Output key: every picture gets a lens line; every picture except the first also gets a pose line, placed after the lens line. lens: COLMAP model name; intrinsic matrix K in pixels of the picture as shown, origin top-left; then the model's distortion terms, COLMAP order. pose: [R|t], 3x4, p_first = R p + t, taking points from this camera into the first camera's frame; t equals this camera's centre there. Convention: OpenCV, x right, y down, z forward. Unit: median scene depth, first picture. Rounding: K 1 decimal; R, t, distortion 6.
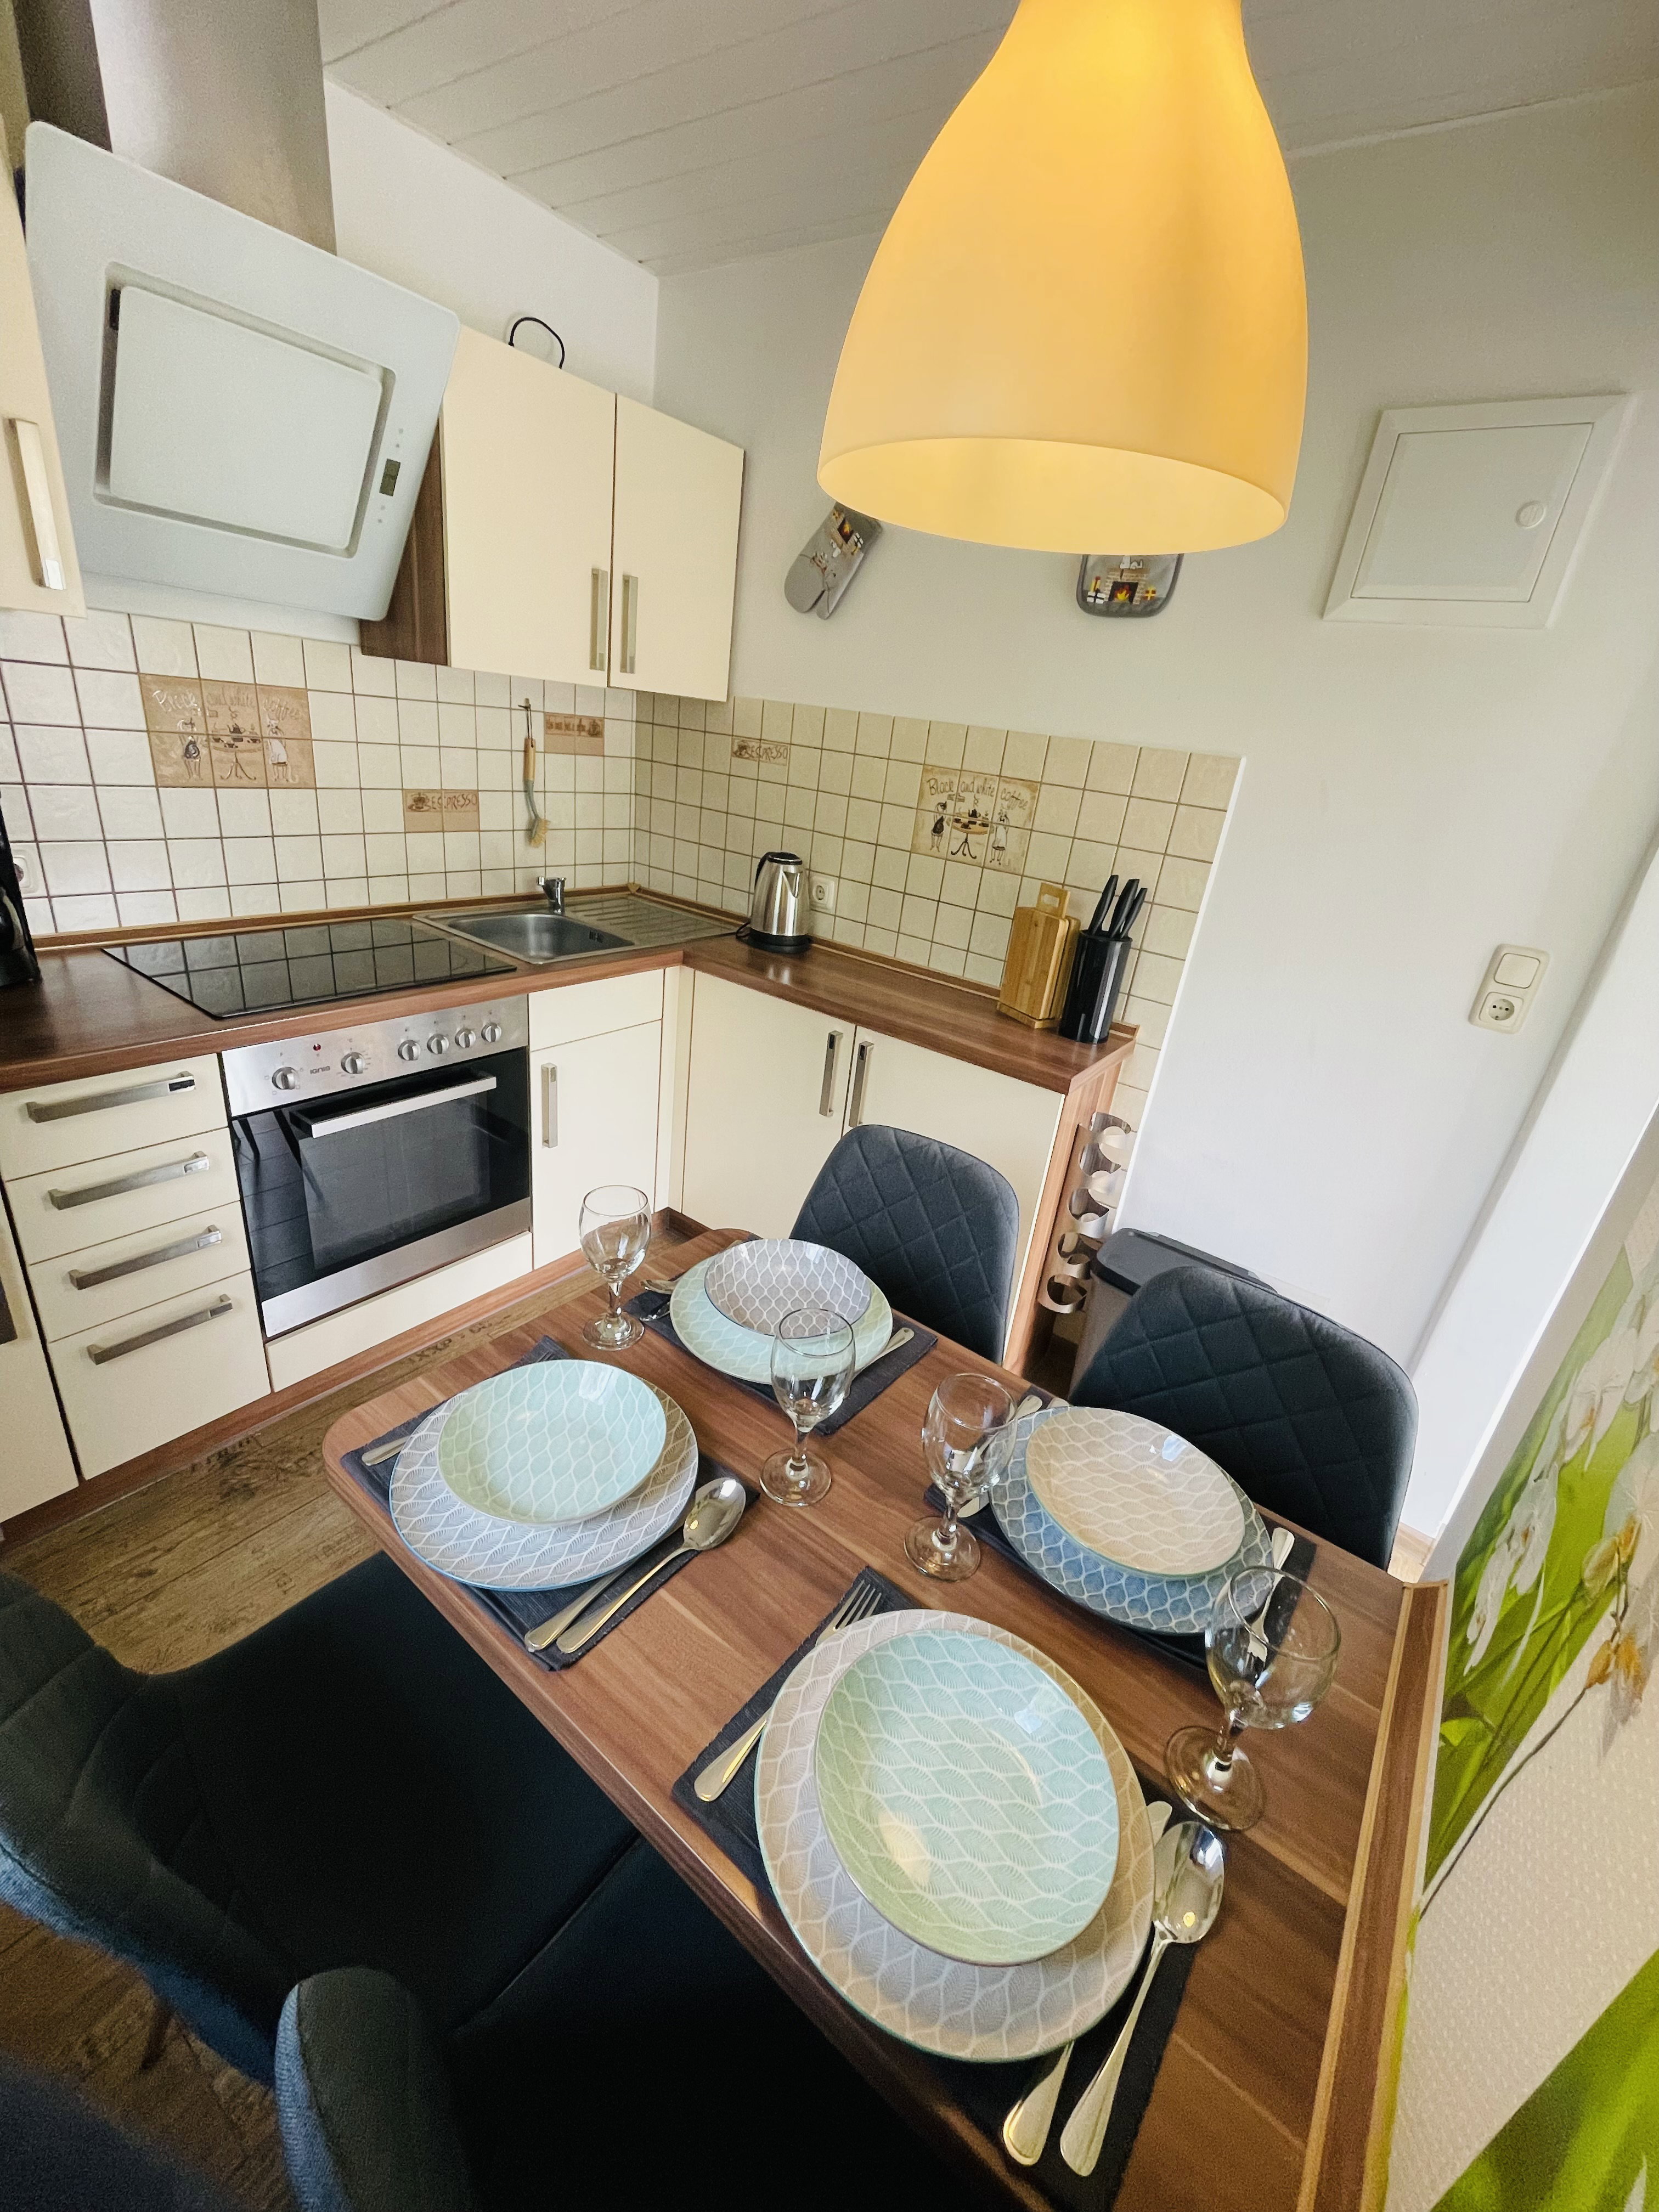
lens RADIAL K [[901.8, 0, 834.8], [0, 901.8, 1100.3], [0, 0, 1]] dist [-0.000363, -0.000315]
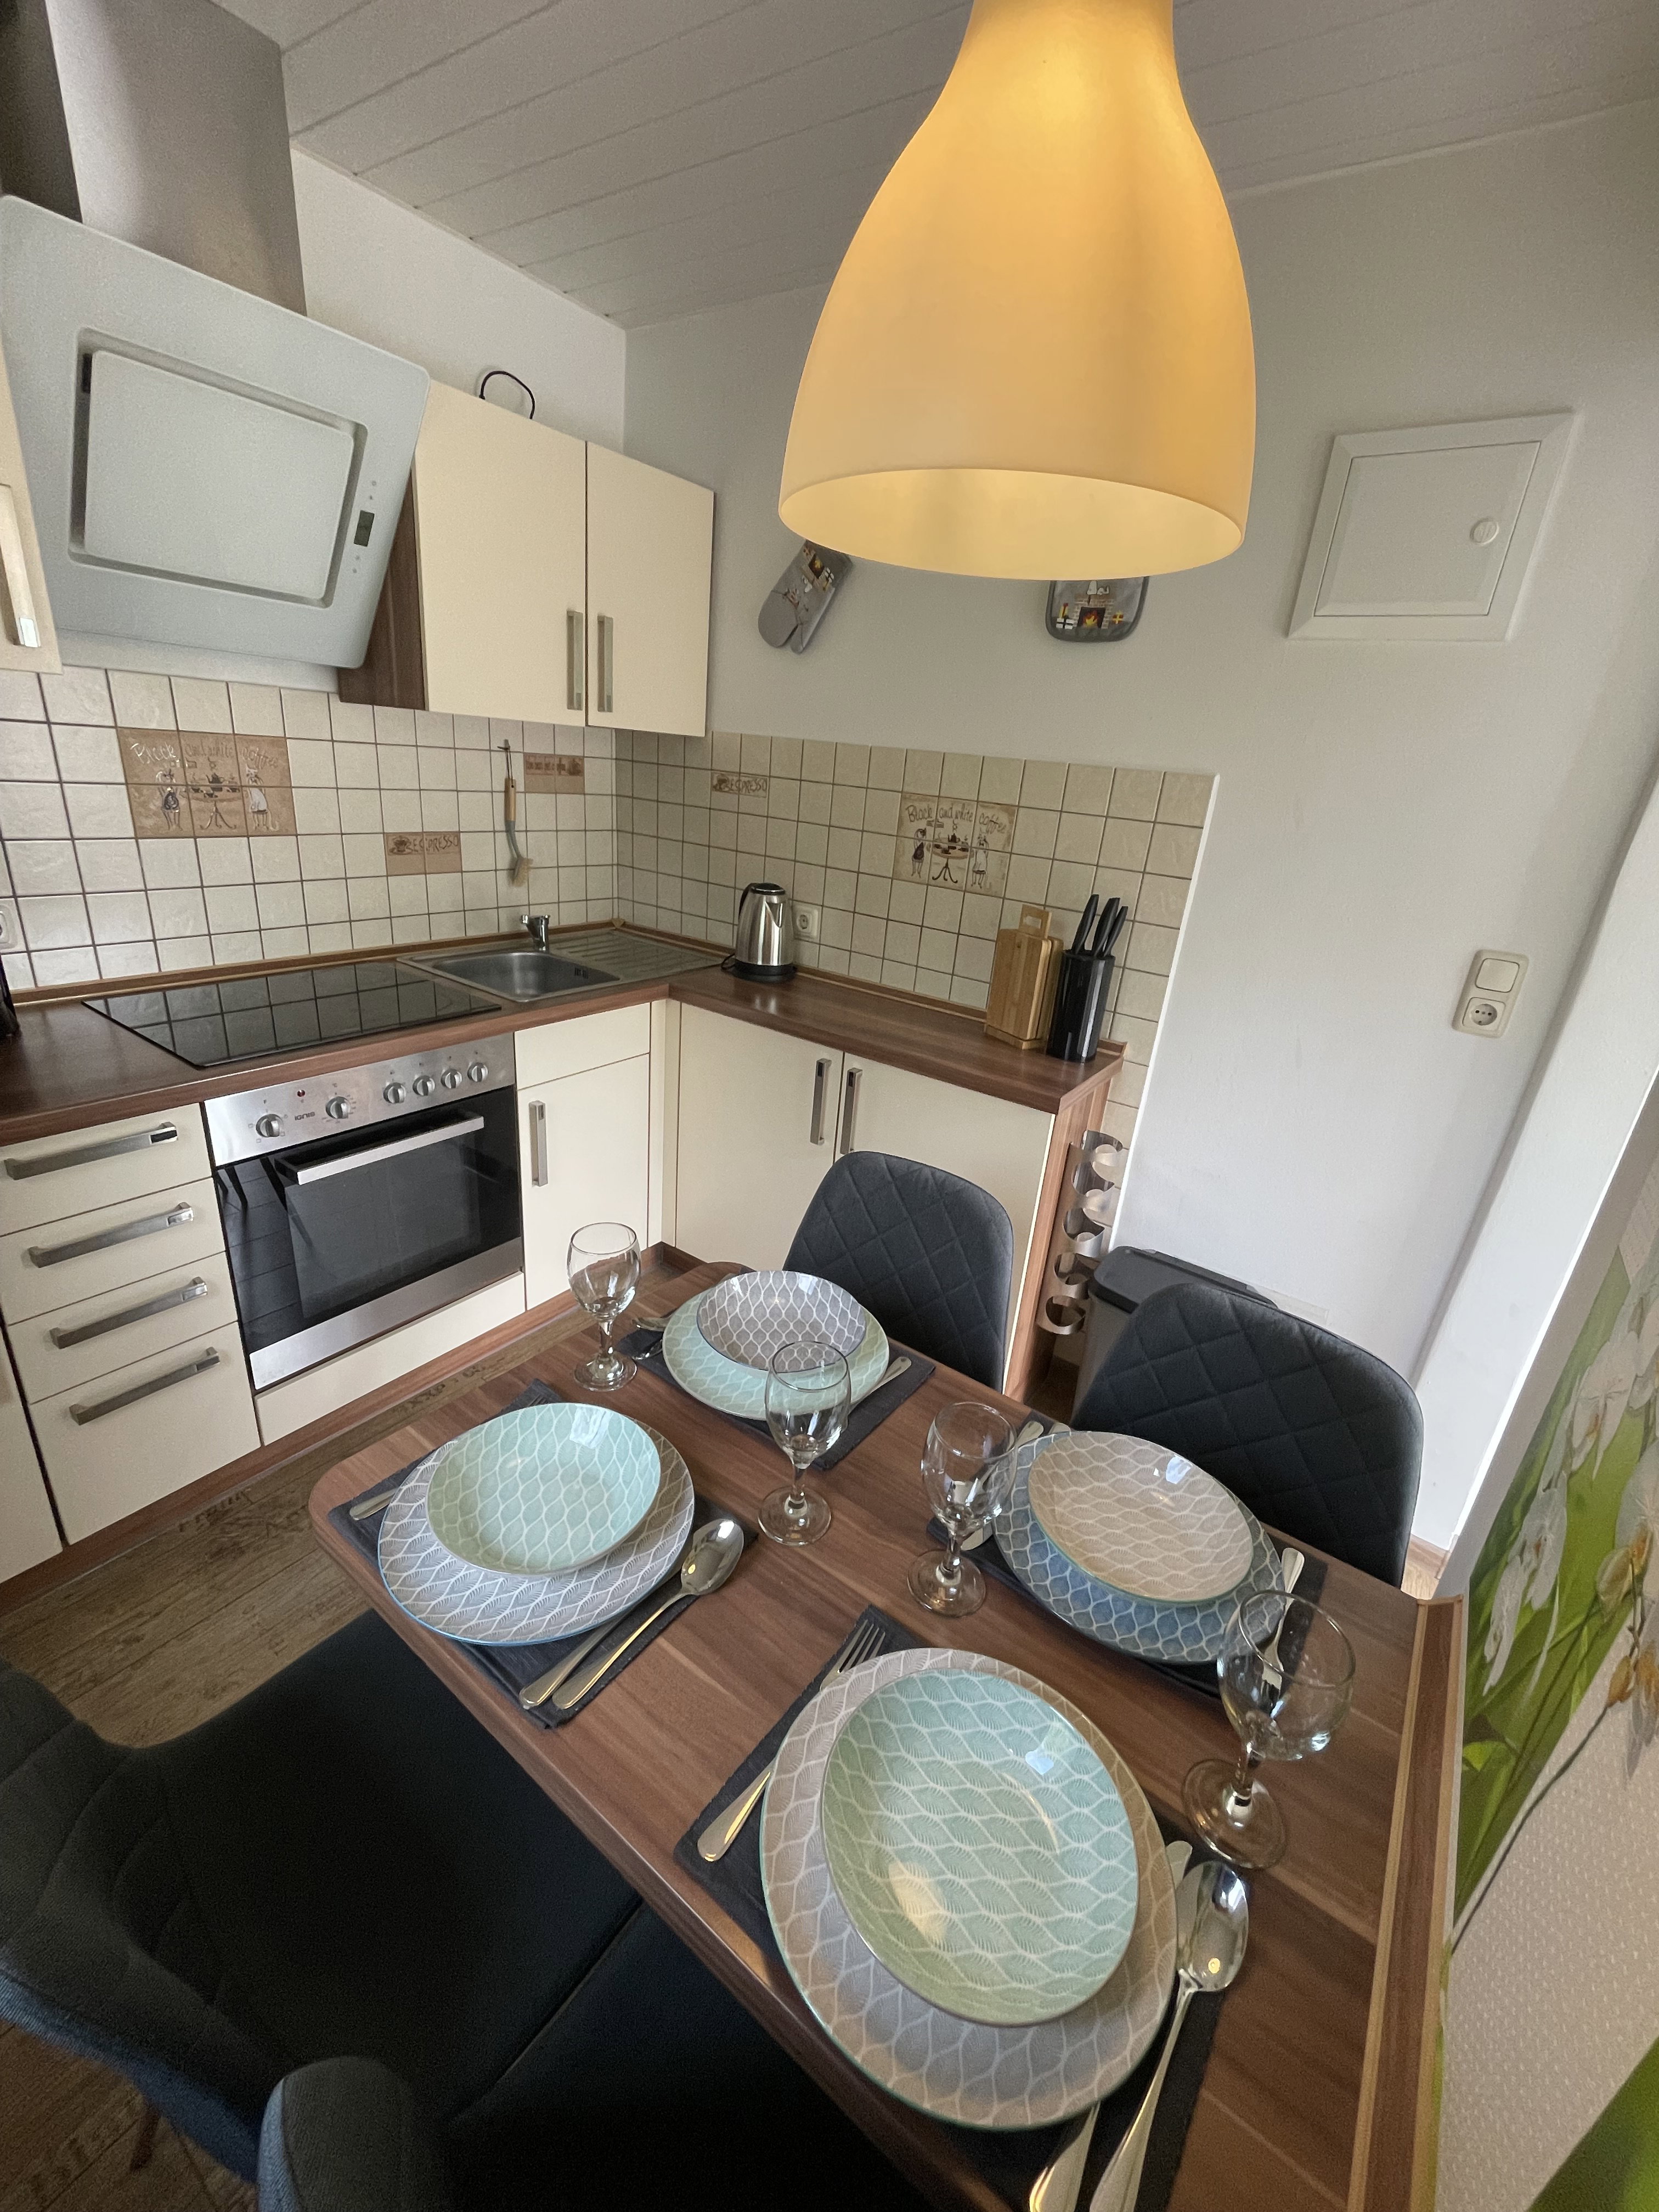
lens RADIAL K [[901.8, 0, 834.7], [0, 901.8, 1100.6], [0, 0, 1]] dist [-0.000363, -0.000315]
pose [[0.999347, -0.035121, 0.008542, 0.004732], [0.035356, 0.998950, -0.029145, -0.001314], [-0.007510, 0.029428, 0.999539, 0.004636]]
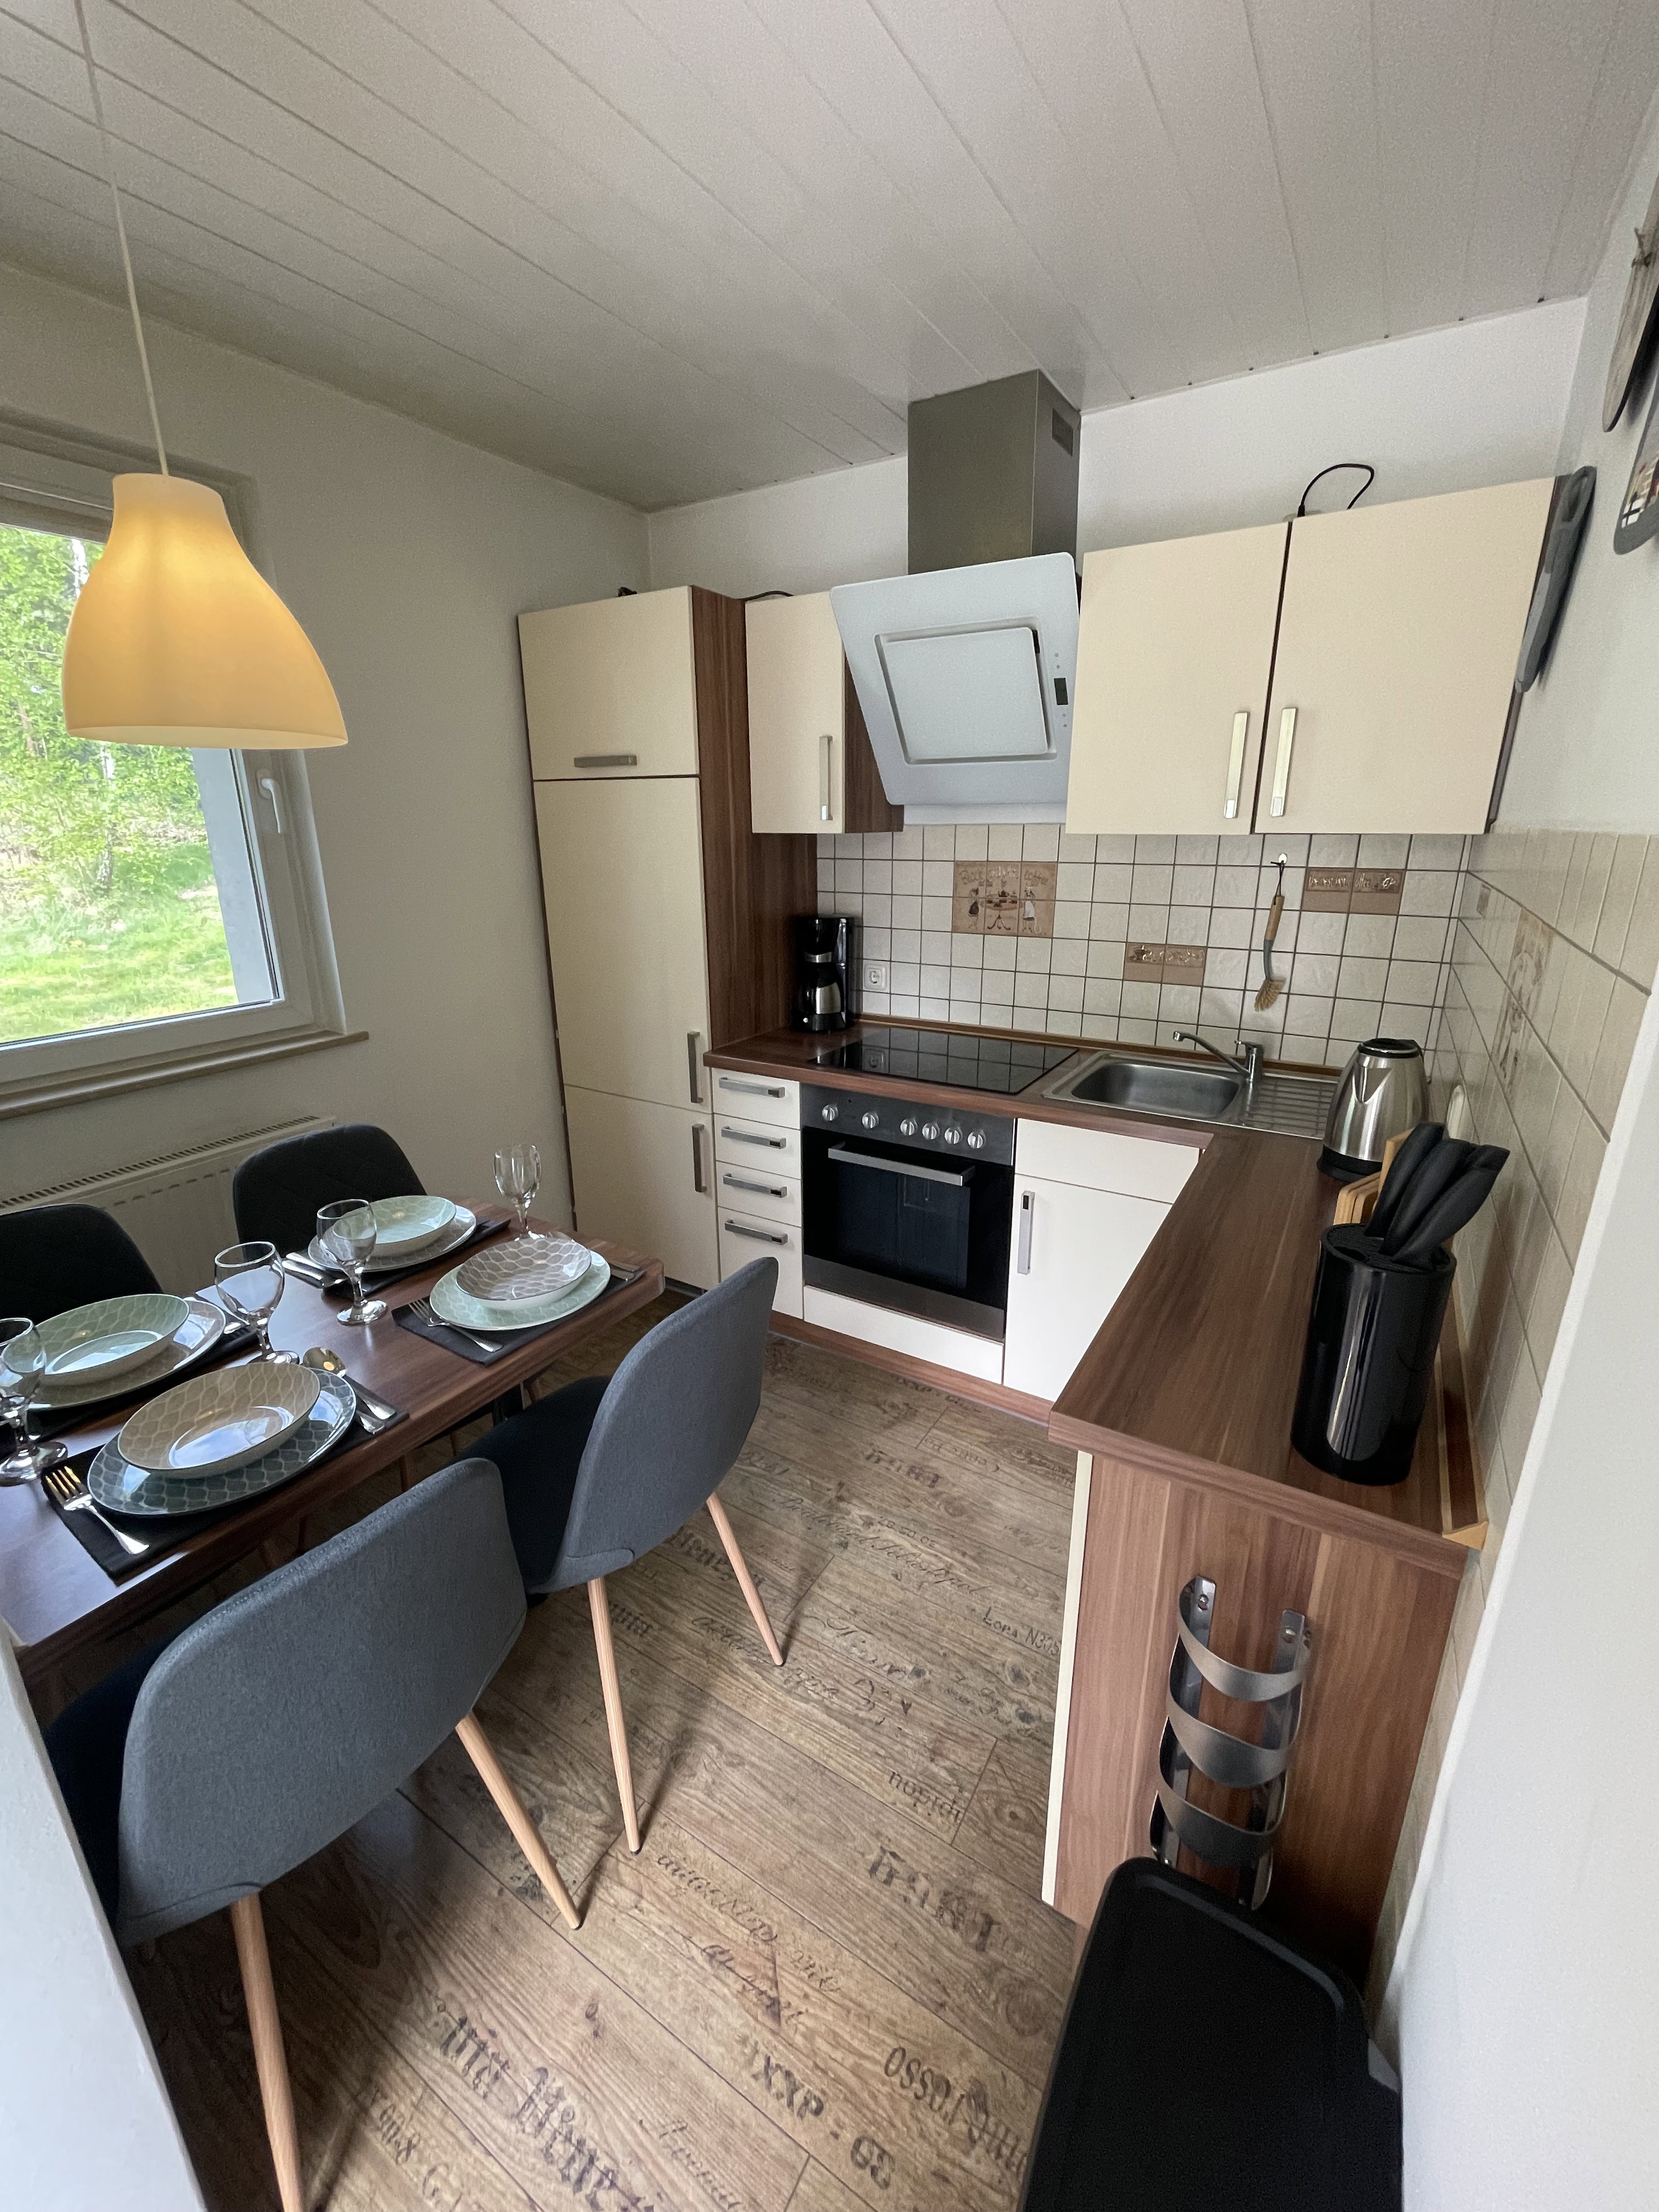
lens RADIAL K [[901.8, 0, 838.2], [0, 901.8, 1115.6], [0, 0, 1]] dist [-0.000363, -0.000315]
pose [[0.084333, 0.196427, -0.976885, 1.028308], [-0.374027, 0.914930, 0.151680, -0.306102], [0.923575, 0.352590, 0.150628, 0.957885]]
